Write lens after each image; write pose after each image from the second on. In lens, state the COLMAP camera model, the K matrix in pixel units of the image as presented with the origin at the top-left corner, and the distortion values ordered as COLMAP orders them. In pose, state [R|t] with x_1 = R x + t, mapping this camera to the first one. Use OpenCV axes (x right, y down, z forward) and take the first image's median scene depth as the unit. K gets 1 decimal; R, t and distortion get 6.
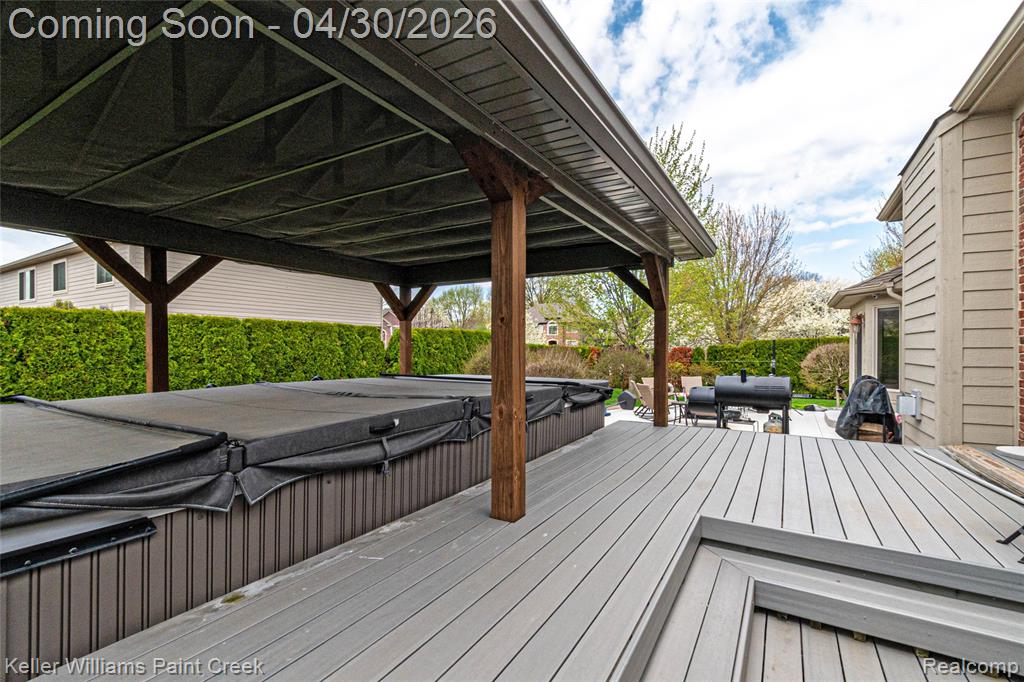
lens RADIAL K [[467.4, 0, 503.7], [0, 467.4, 344.9], [0, 0, 1]] dist [0.003457, 0.000532]
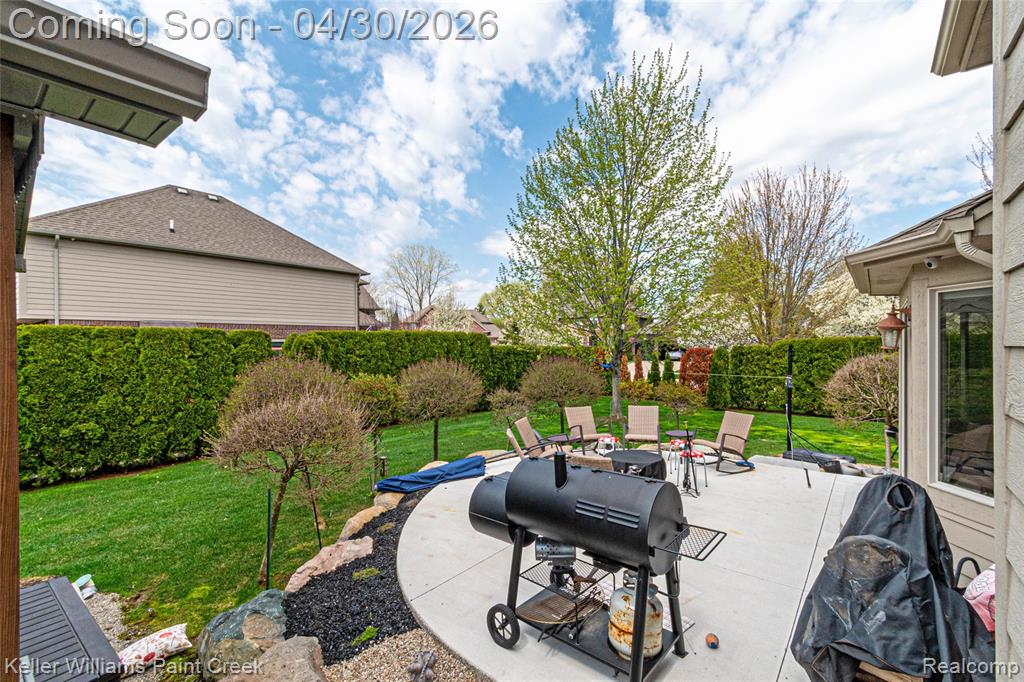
lens RADIAL K [[467.4, 0, 503.7], [0, 467.4, 344.9], [0, 0, 1]] dist [0.003457, 0.000532]
pose [[0.992692, -0.009557, -0.120293, 0.291113], [0.010949, 0.999880, 0.010919, -0.025344], [0.120174, -0.012157, 0.992678, 0.338971]]
